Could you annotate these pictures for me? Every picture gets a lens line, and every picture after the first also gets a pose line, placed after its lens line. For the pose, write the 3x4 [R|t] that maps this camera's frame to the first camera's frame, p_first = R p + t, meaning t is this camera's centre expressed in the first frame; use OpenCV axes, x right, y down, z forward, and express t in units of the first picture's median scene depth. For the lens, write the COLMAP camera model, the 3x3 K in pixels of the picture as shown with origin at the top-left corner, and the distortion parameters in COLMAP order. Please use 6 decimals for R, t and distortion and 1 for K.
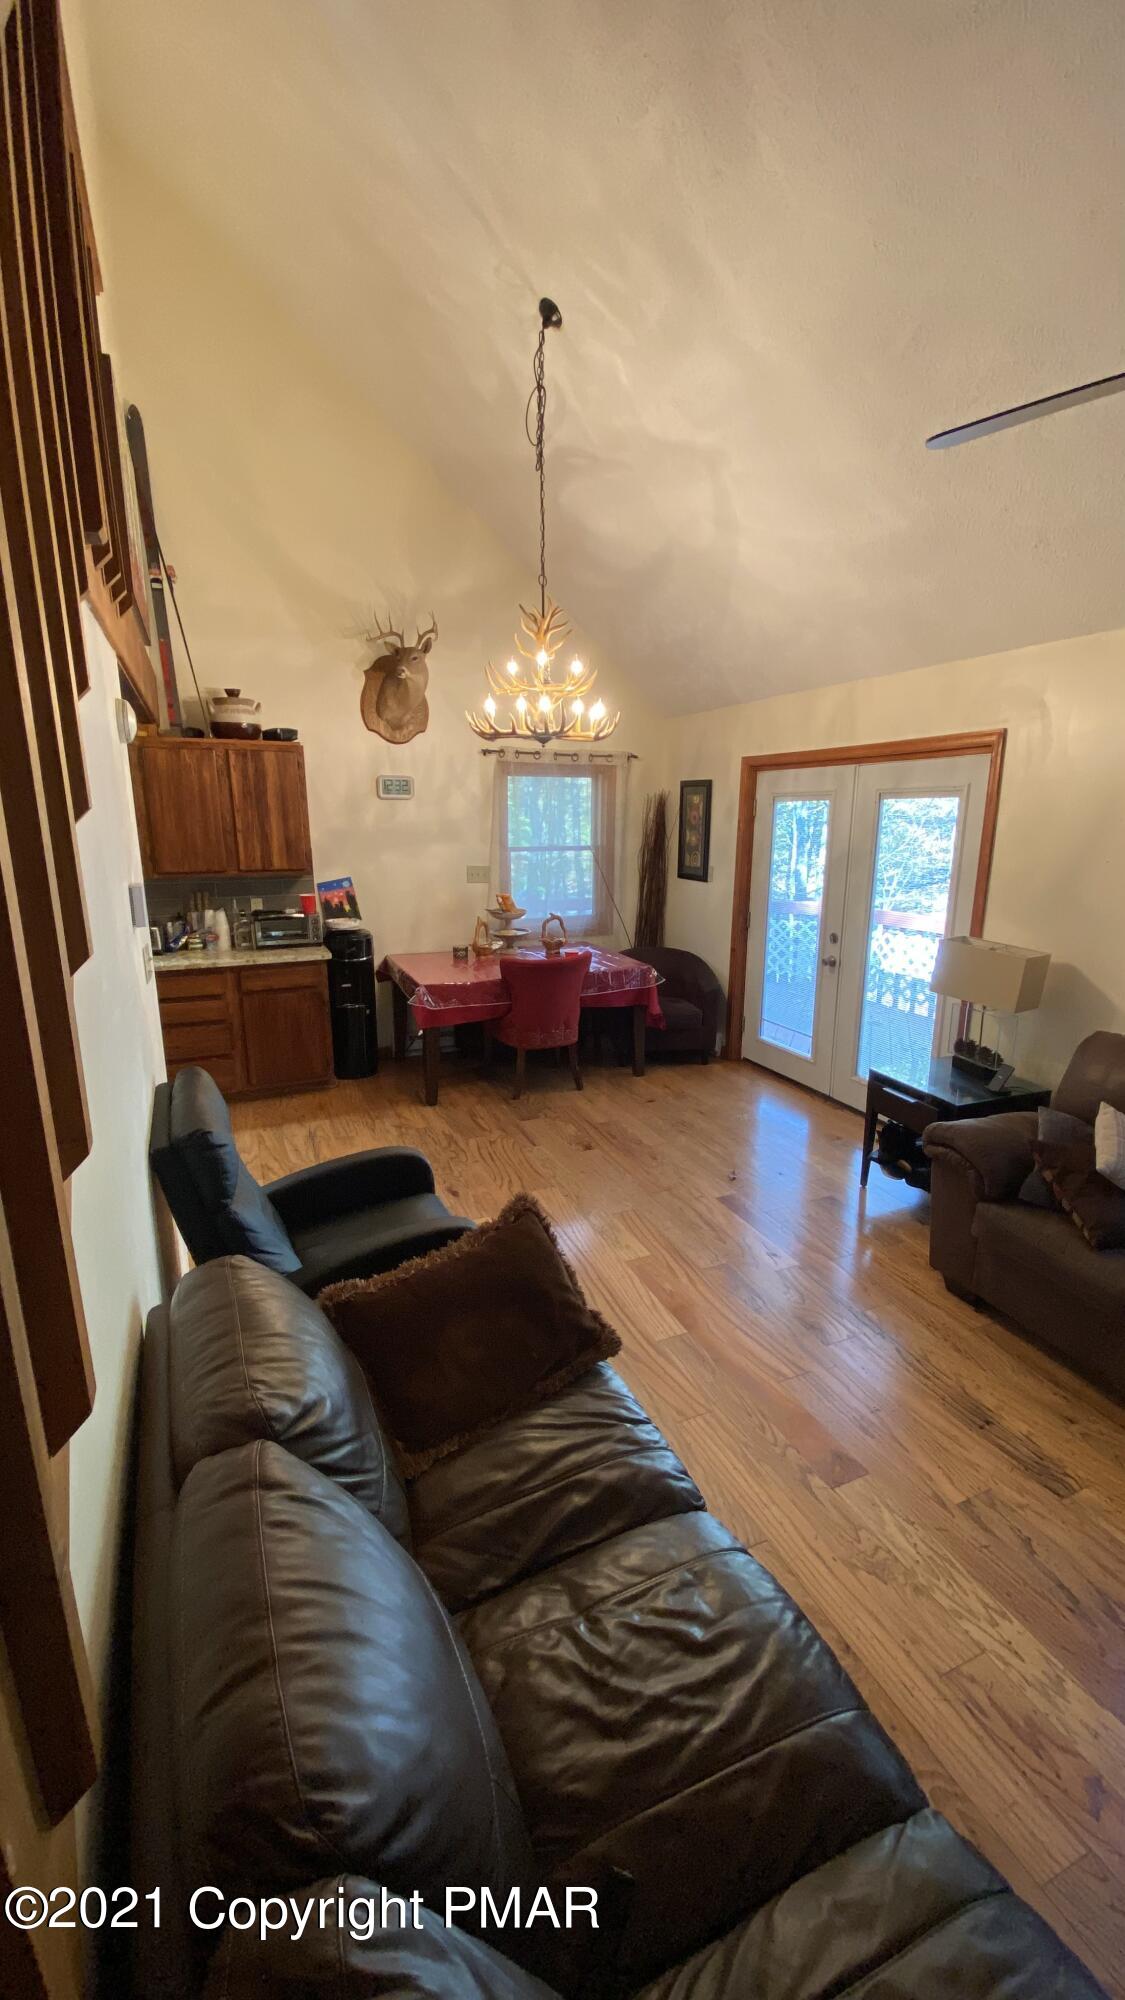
lens RADIAL K [[796.8, 0, 555.7], [0, 796.8, 999.3], [0, 0, 1]] dist [0.010055, -0.015305]
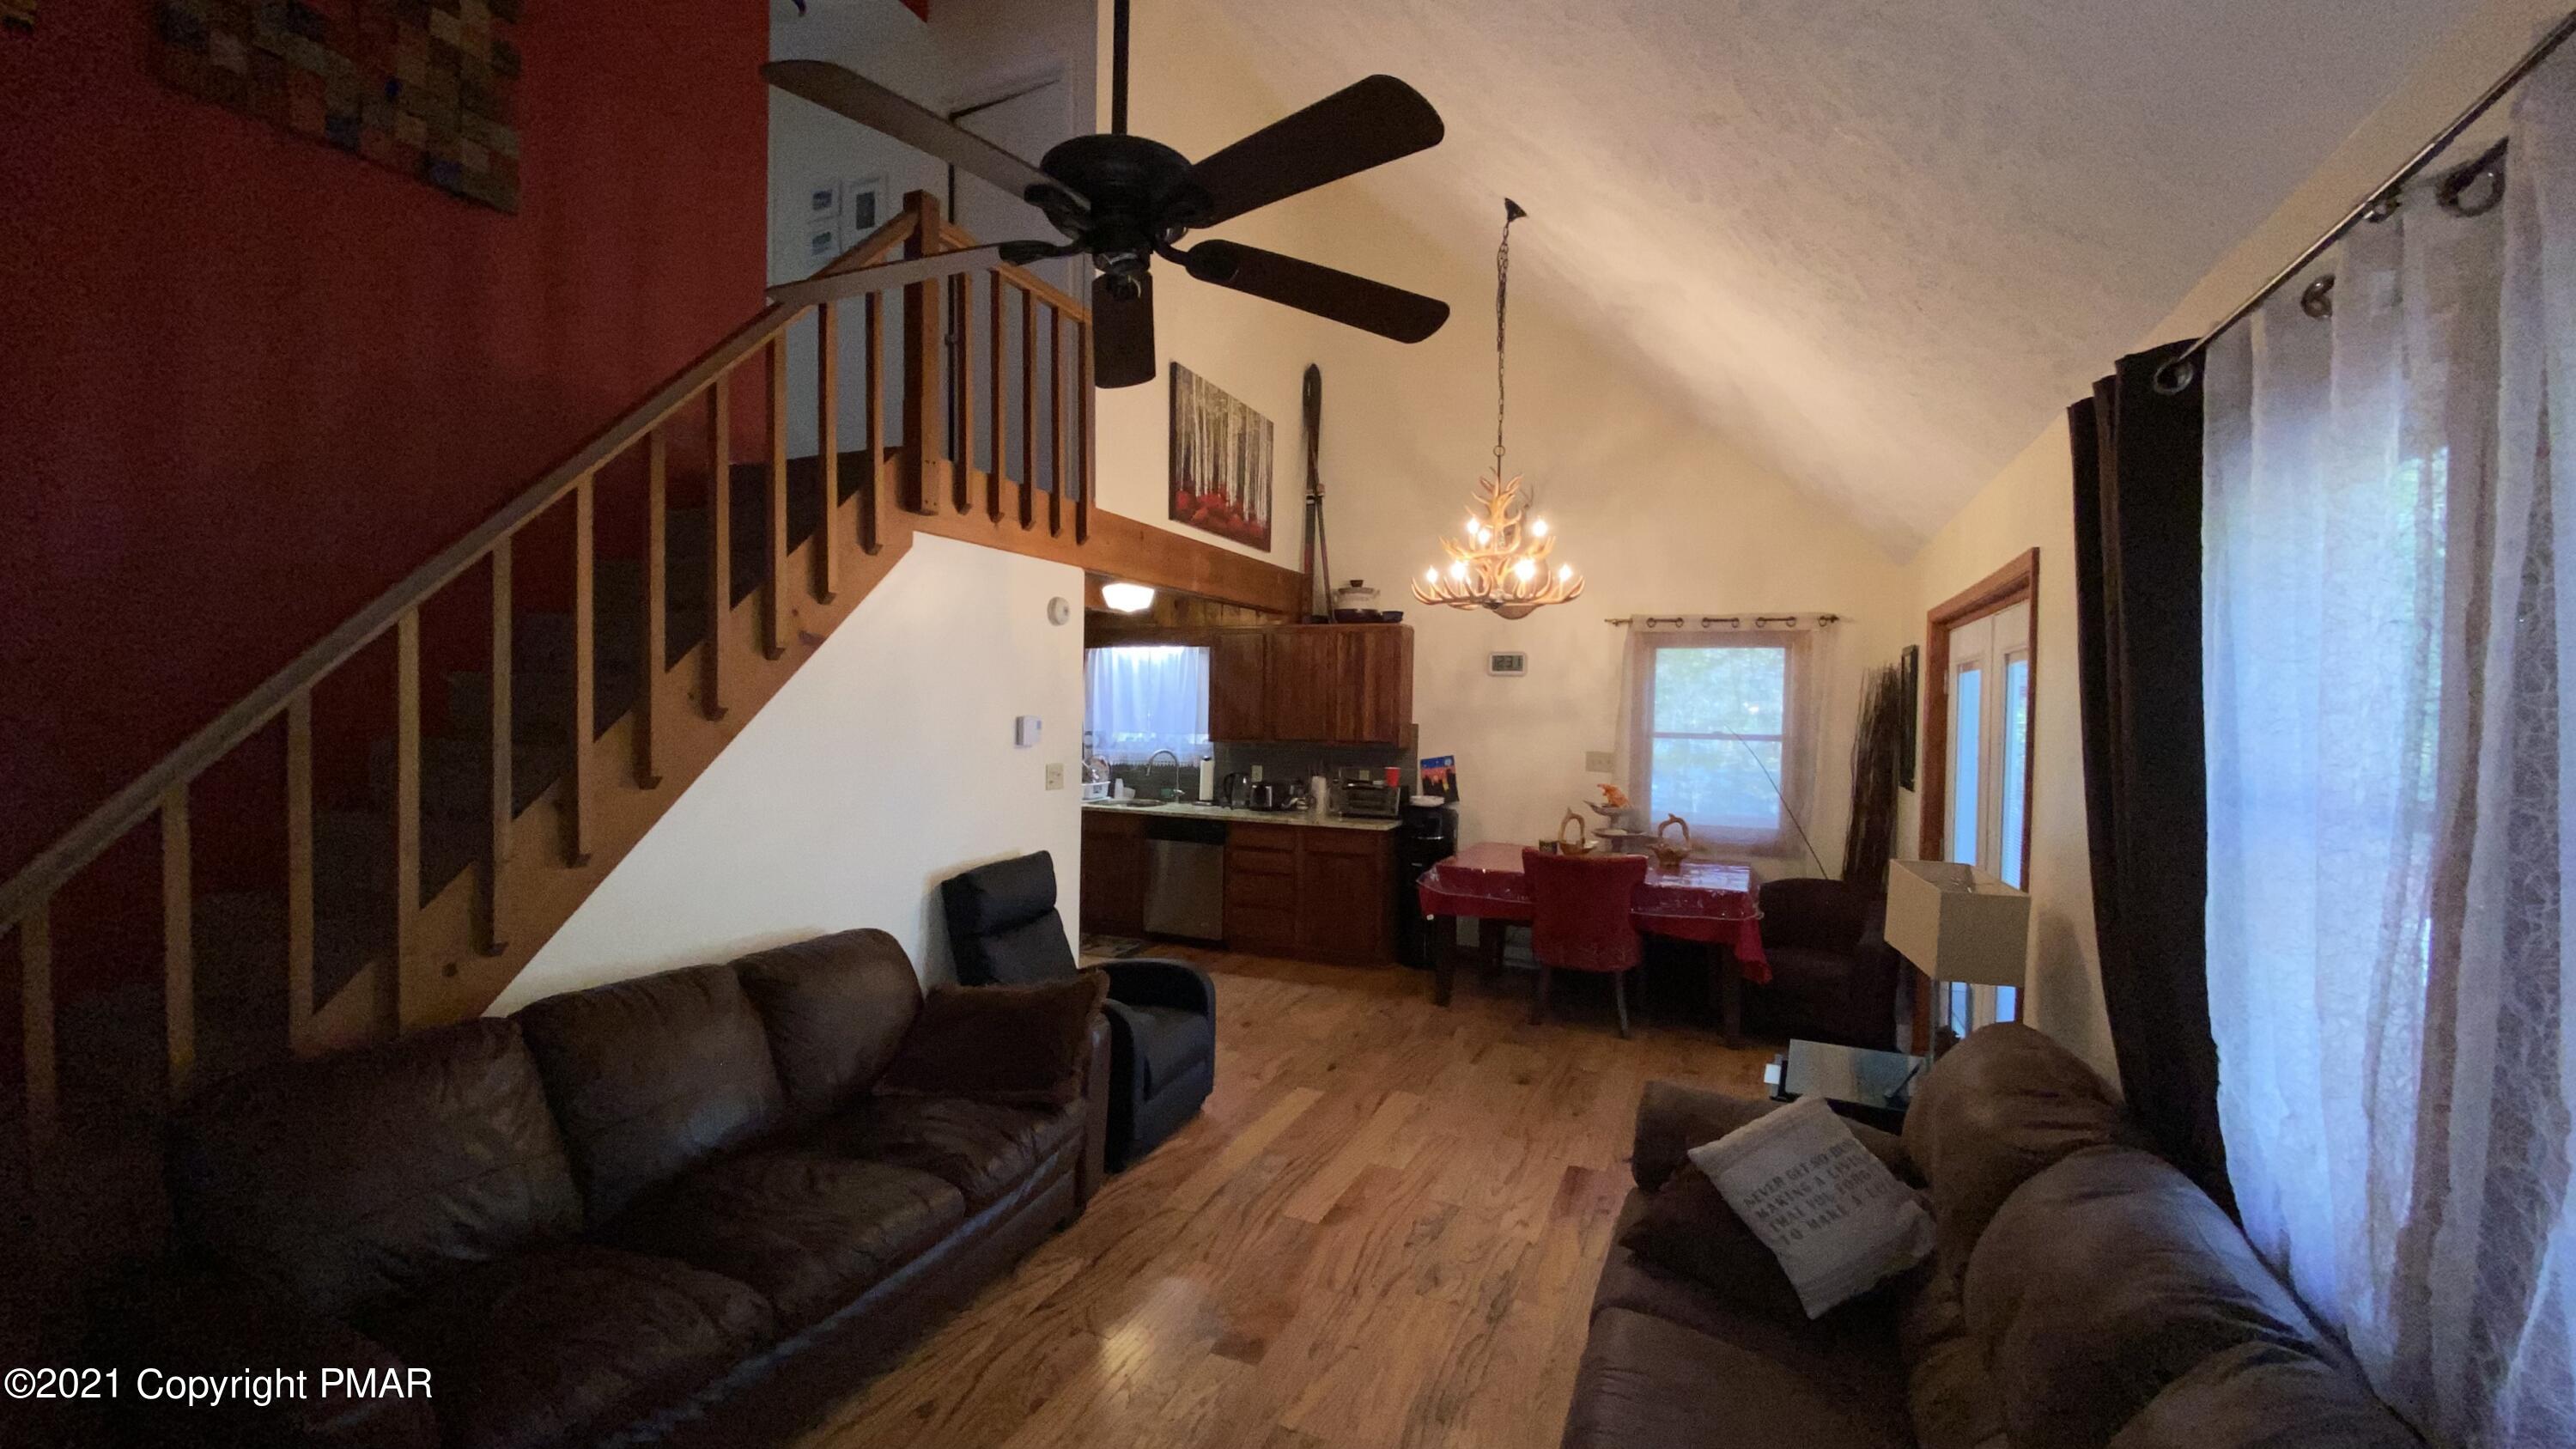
lens RADIAL K [[1026.5, 0, 1263.1], [0, 1026.5, 730.7], [0, 0, 1]] dist [0.010055, -0.015305]
pose [[0.644886, 0.026302, -0.763826, 0.581401], [-0.192635, 0.972735, -0.129143, 0.022025], [0.739604, 0.230422, 0.632370, 0.051580]]
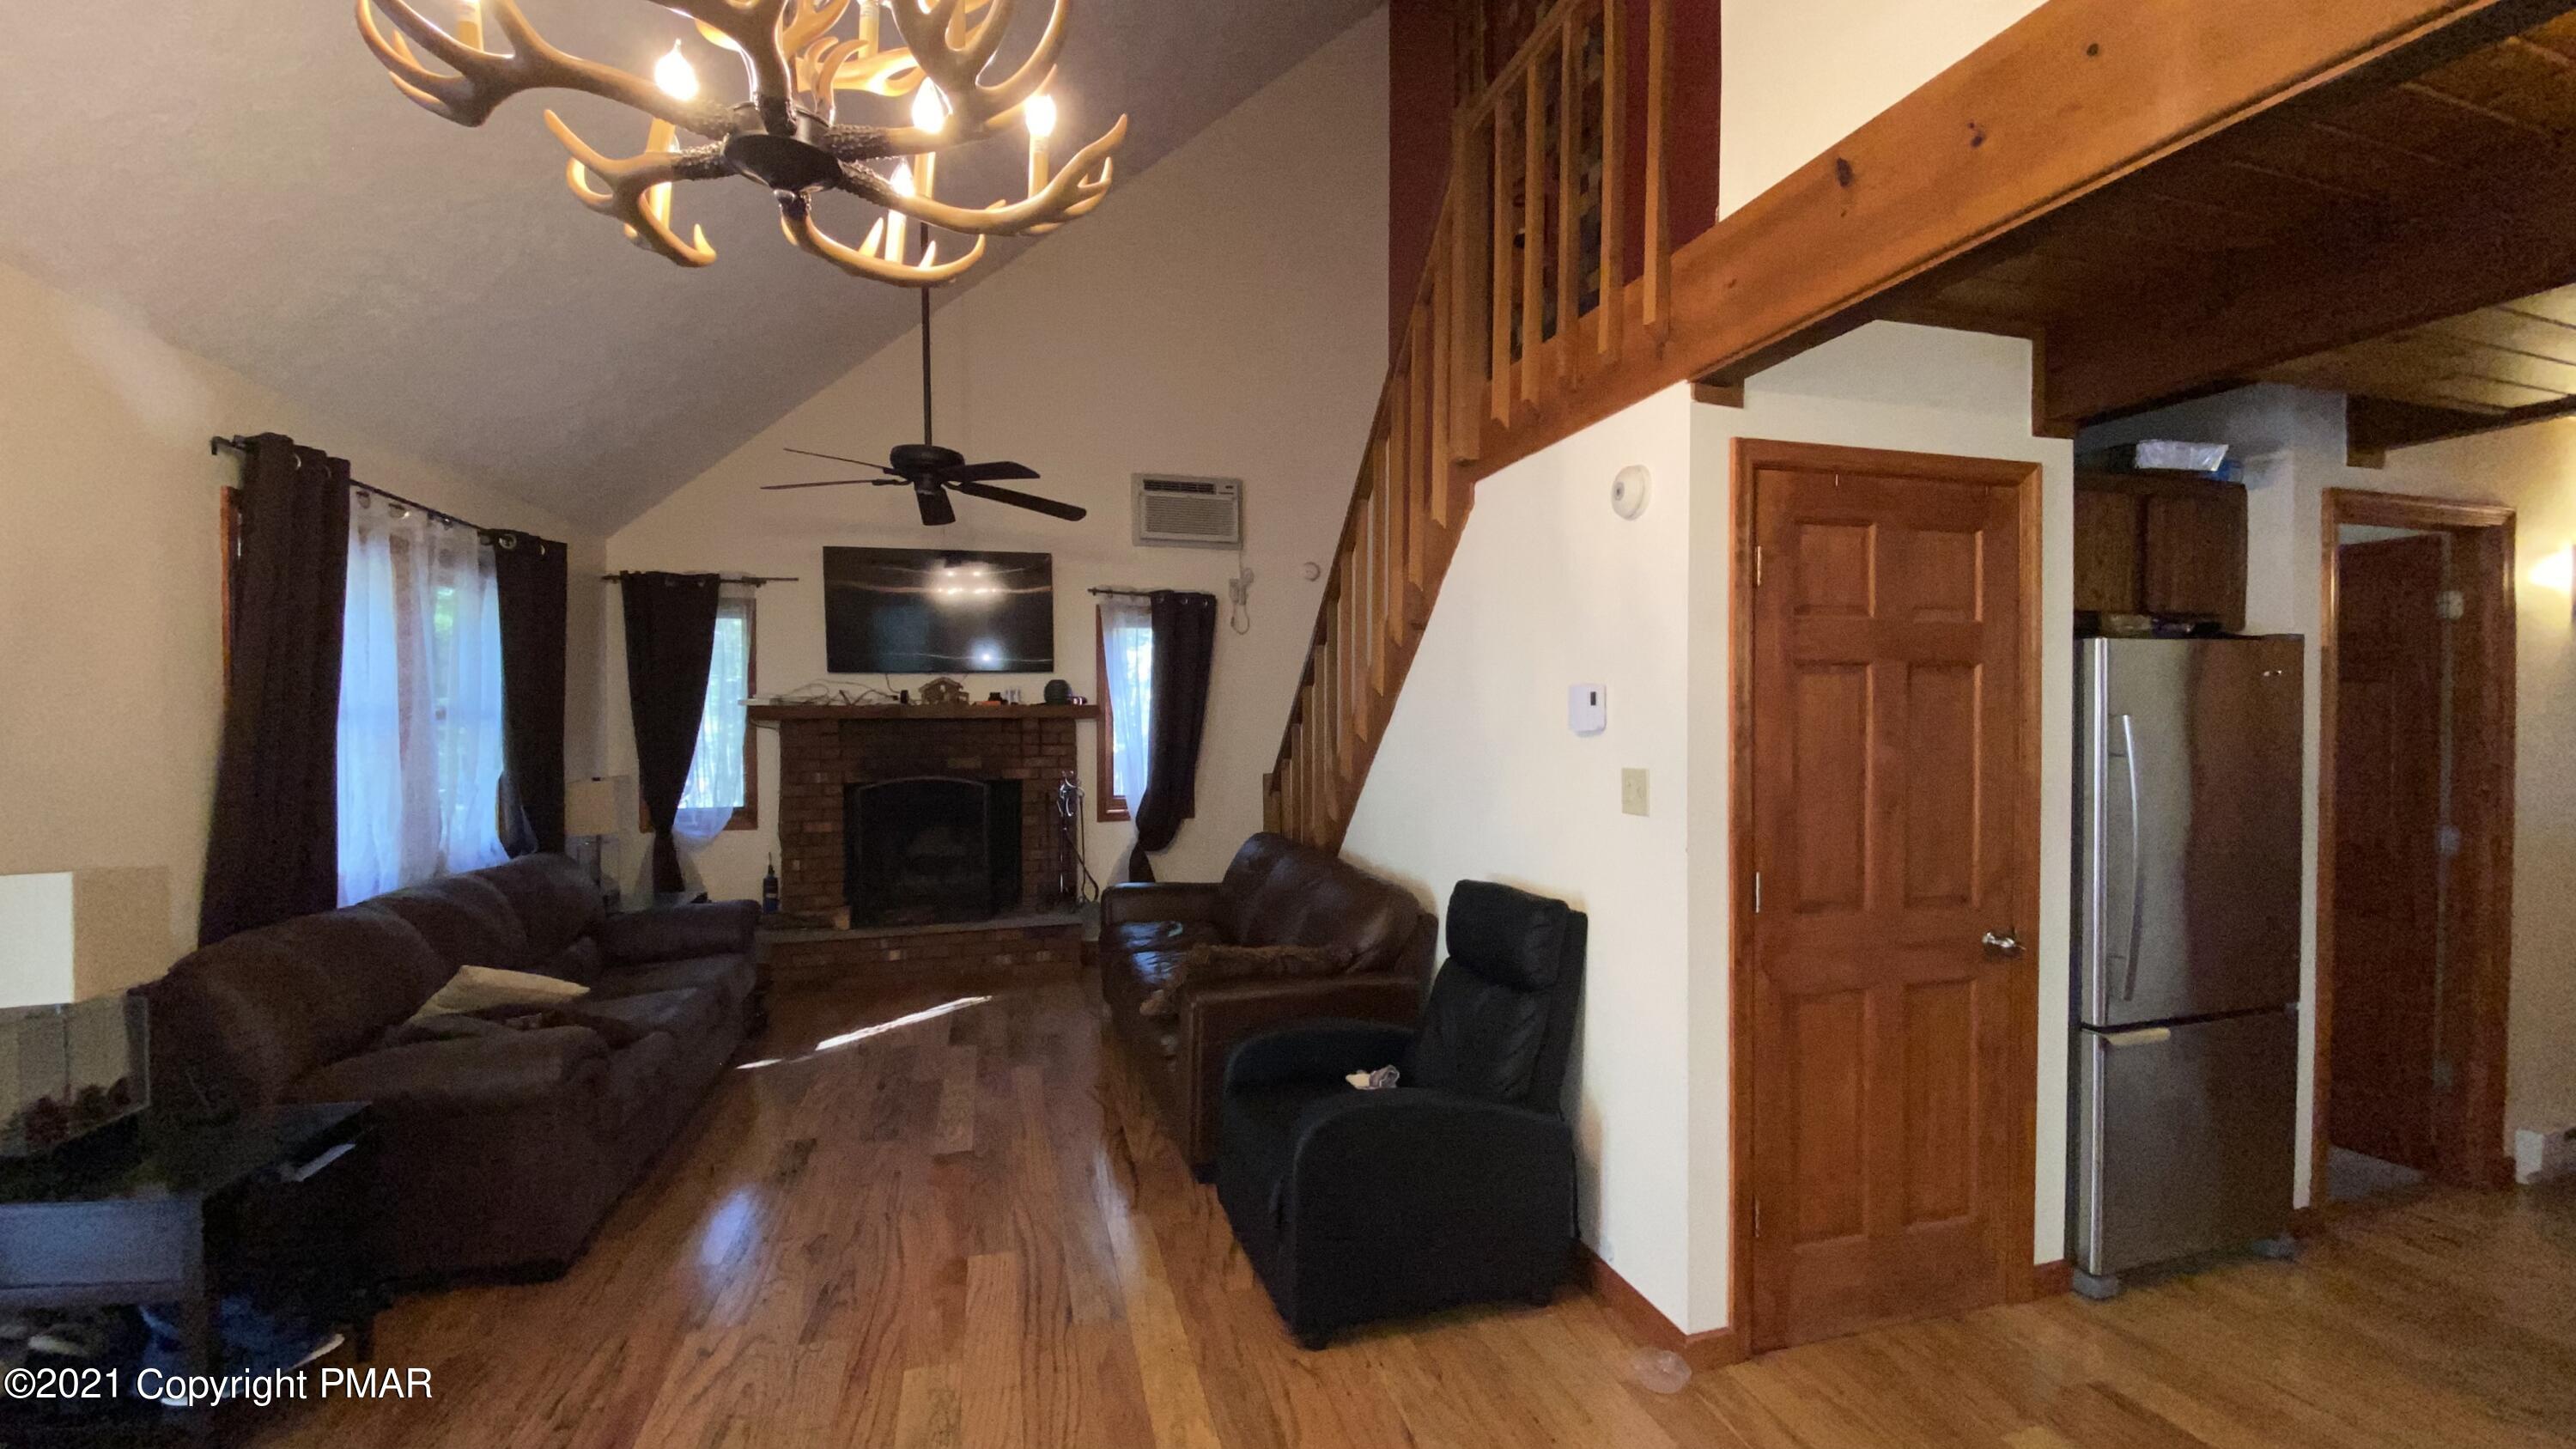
lens RADIAL K [[1026.5, 0, 1314.3], [0, 1026.5, 724.8], [0, 0, 1]] dist [0.010055, -0.015305]
pose [[-0.989985, 0.000703, 0.141167, -0.174673], [0.032430, 0.974377, 0.222572, -0.176768], [-0.137394, 0.224921, -0.964642, 1.042811]]
